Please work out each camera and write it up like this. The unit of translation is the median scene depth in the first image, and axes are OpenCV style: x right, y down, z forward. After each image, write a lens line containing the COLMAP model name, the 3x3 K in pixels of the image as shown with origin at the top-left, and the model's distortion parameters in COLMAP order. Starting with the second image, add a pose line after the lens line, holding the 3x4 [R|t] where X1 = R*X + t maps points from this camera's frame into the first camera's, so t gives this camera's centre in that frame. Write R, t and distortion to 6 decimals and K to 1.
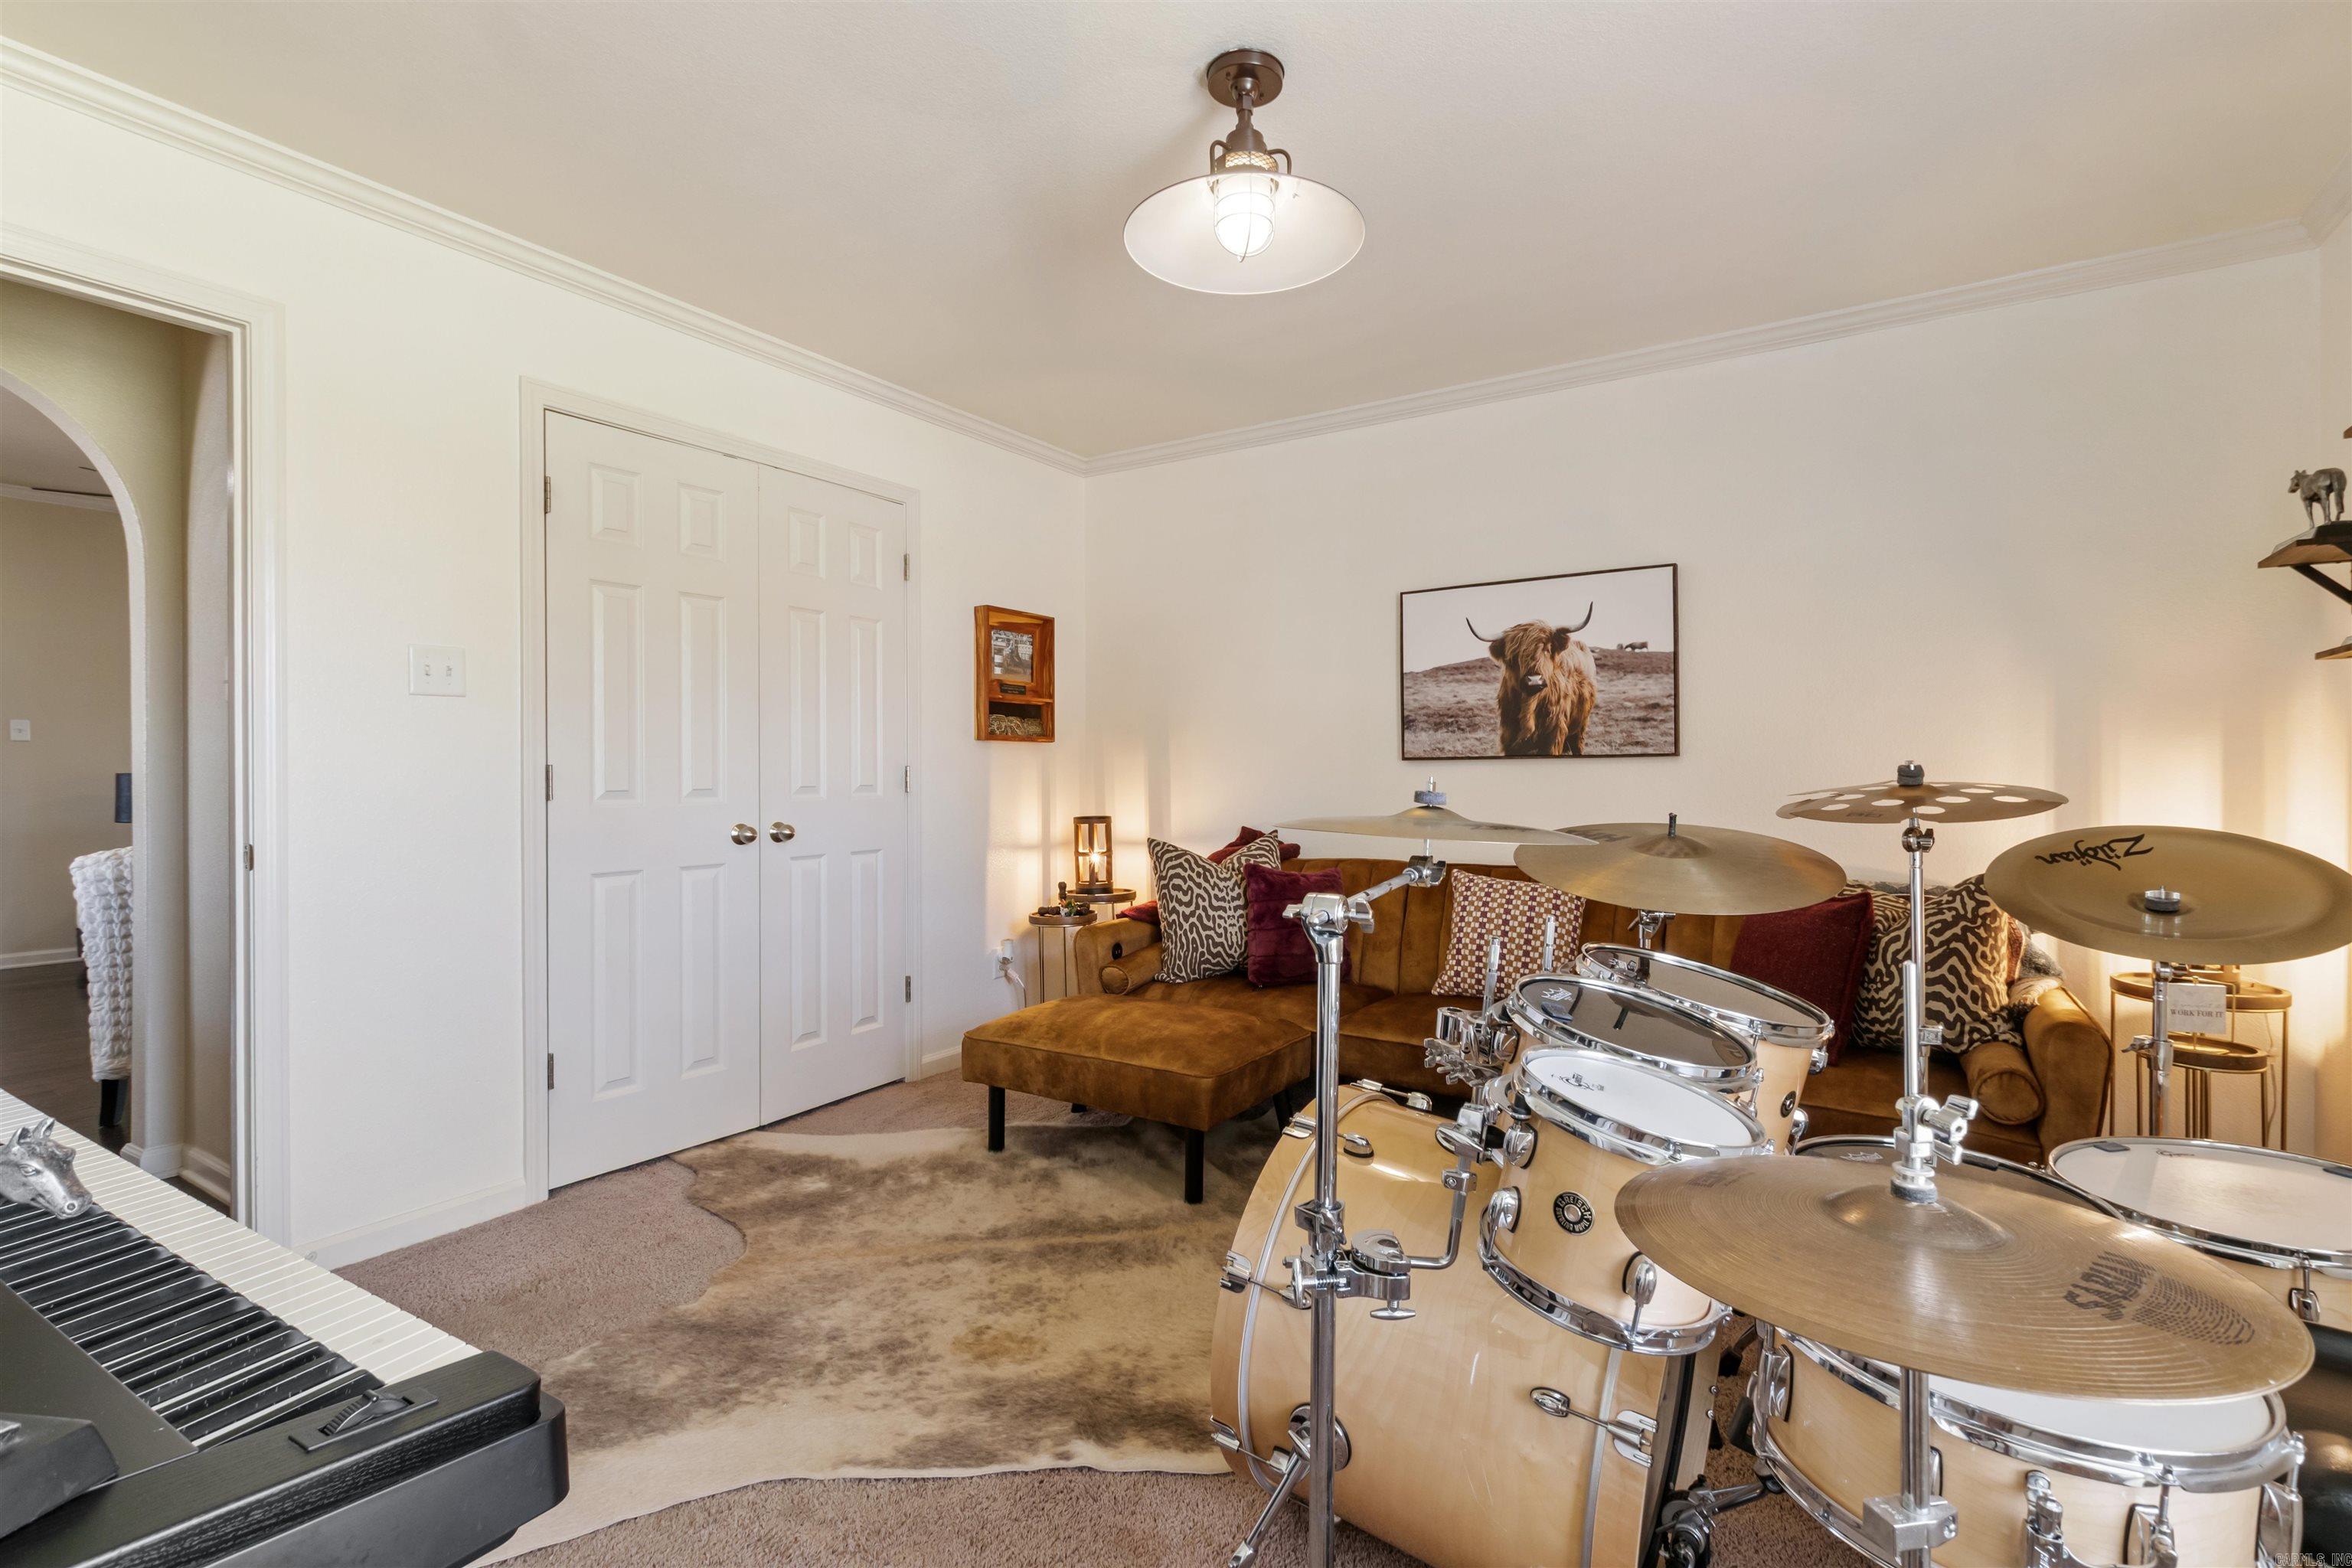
lens RADIAL K [[1095.3, 0, 1166.8], [0, 1095.3, 759.6], [0, 0, 1]] dist [-0.001738, 0.001444]
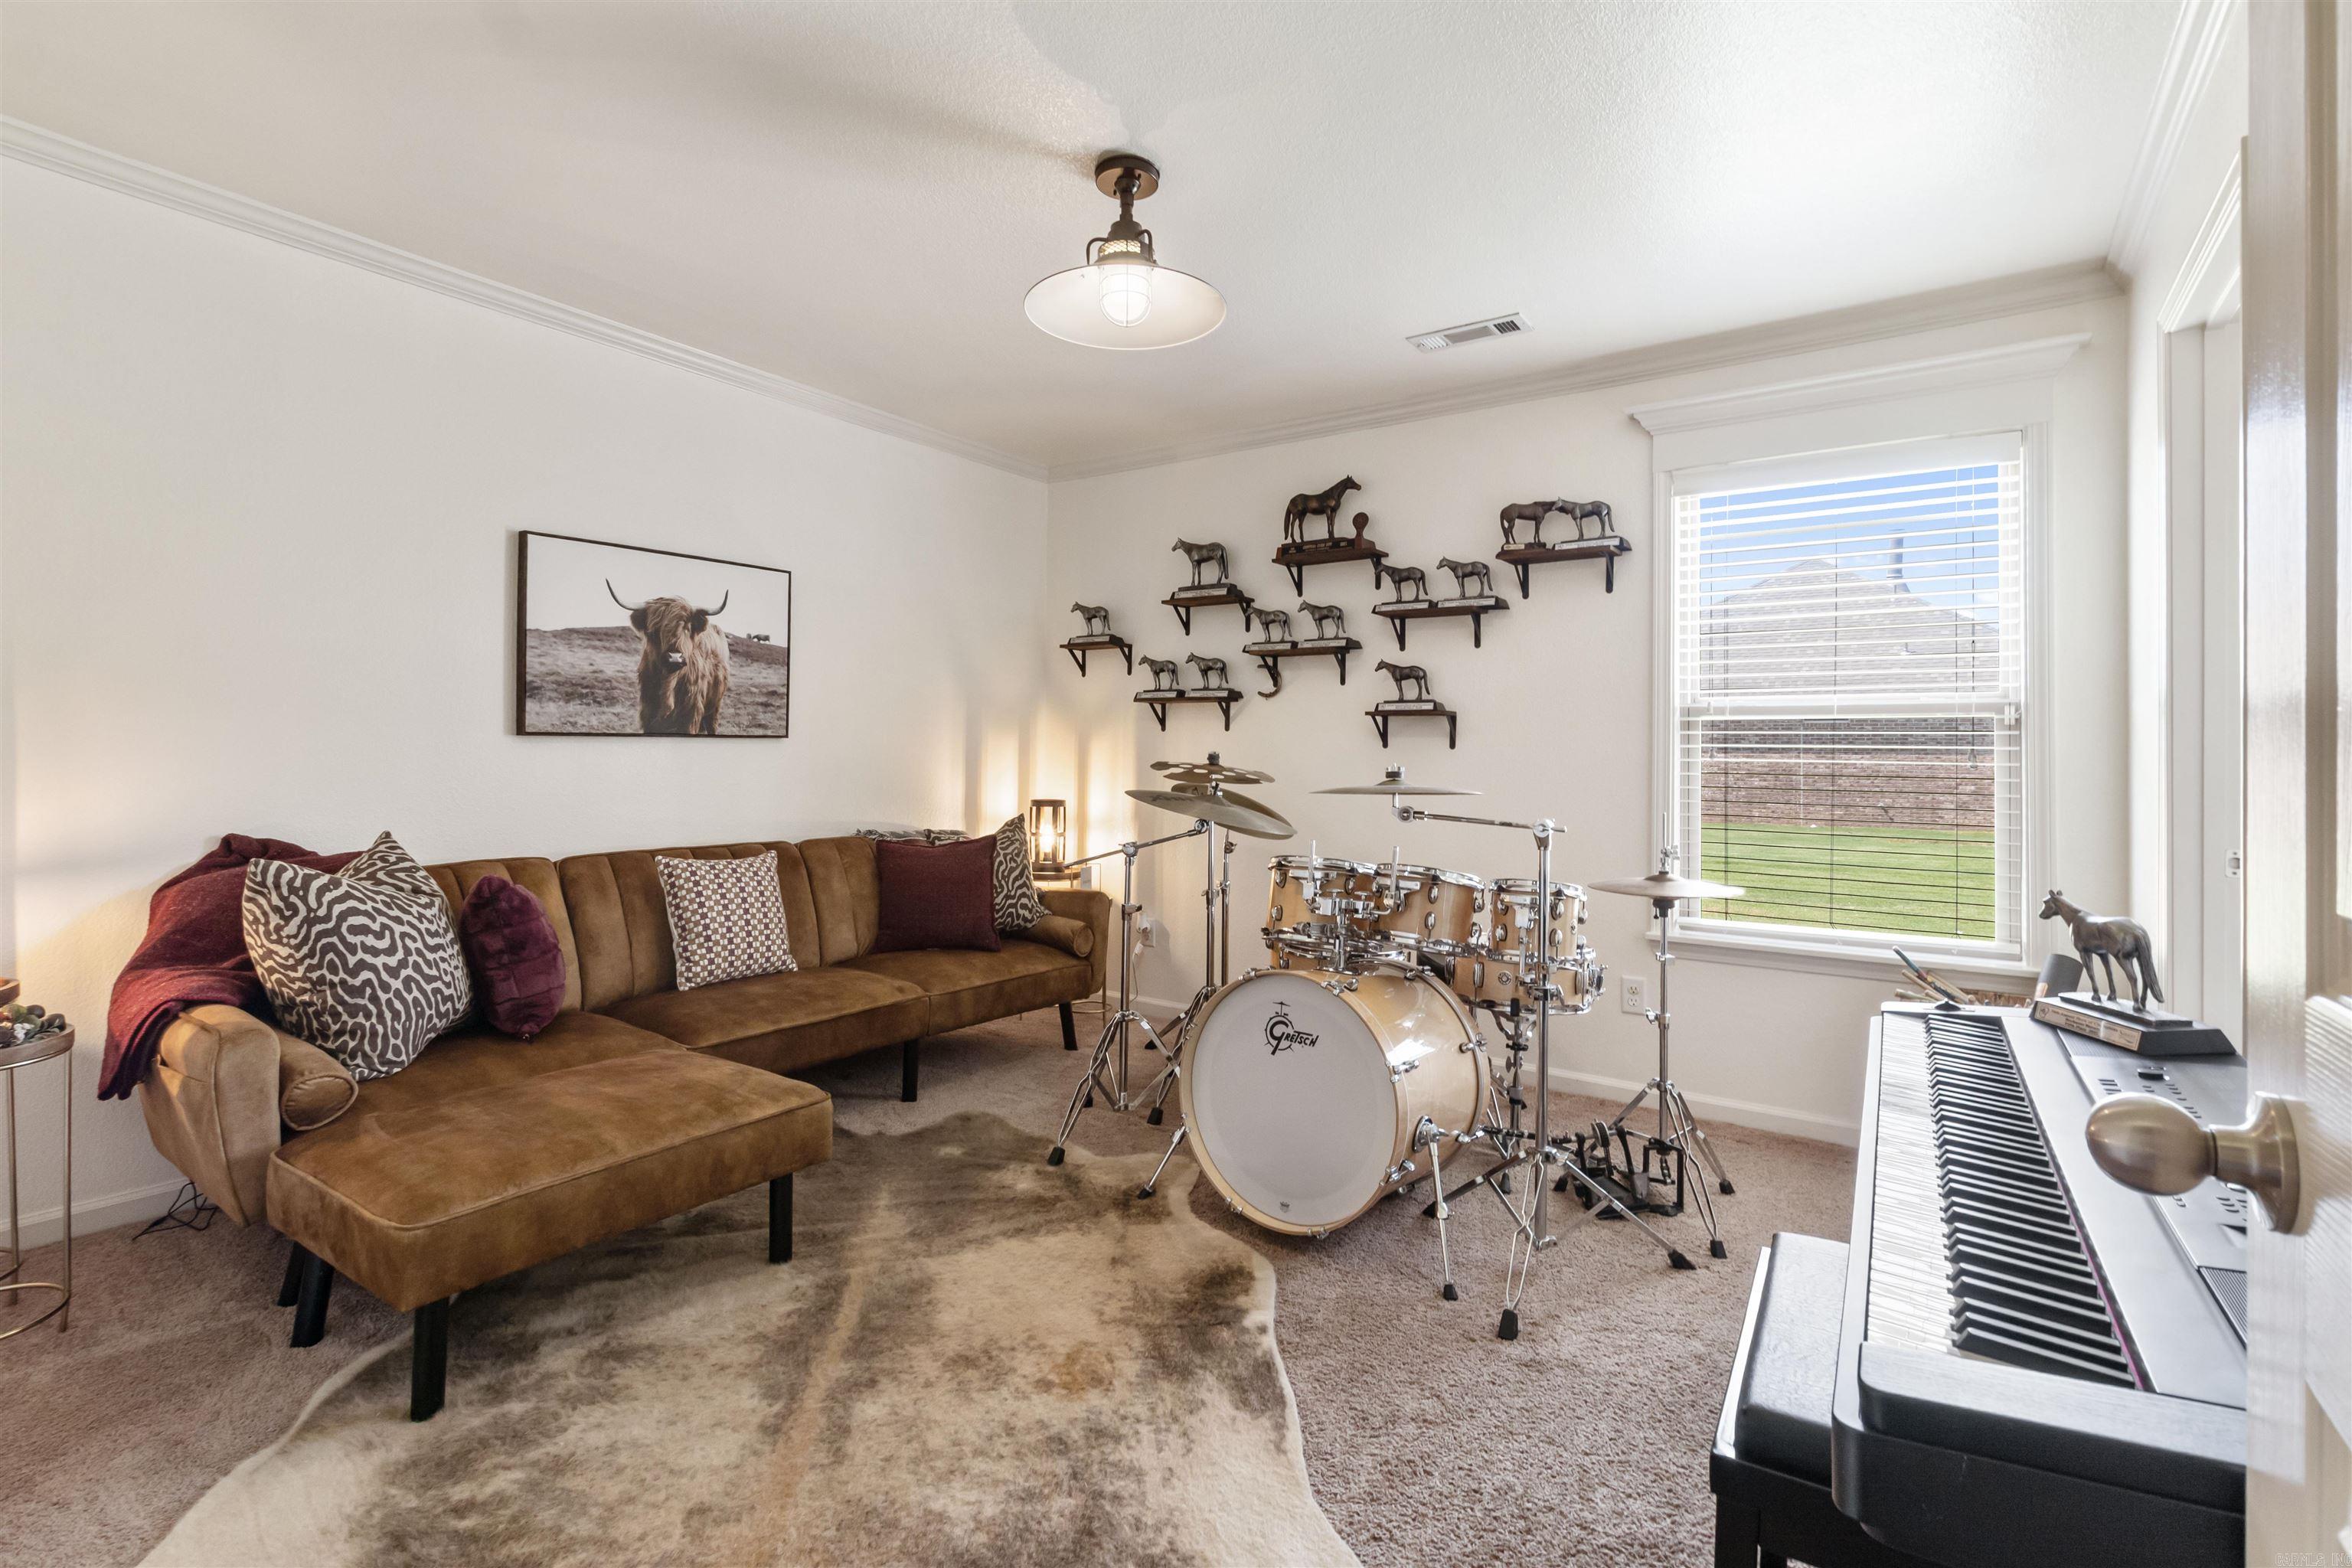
lens RADIAL K [[1095.3, 0, 1166.8], [0, 1095.3, 759.6], [0, 0, 1]] dist [-0.001738, 0.001444]
pose [[0.017282, -0.002079, 0.999848, -0.649223], [-0.019168, 0.999813, 0.002410, 0.008307], [-0.999667, -0.019207, 0.017239, 0.553815]]
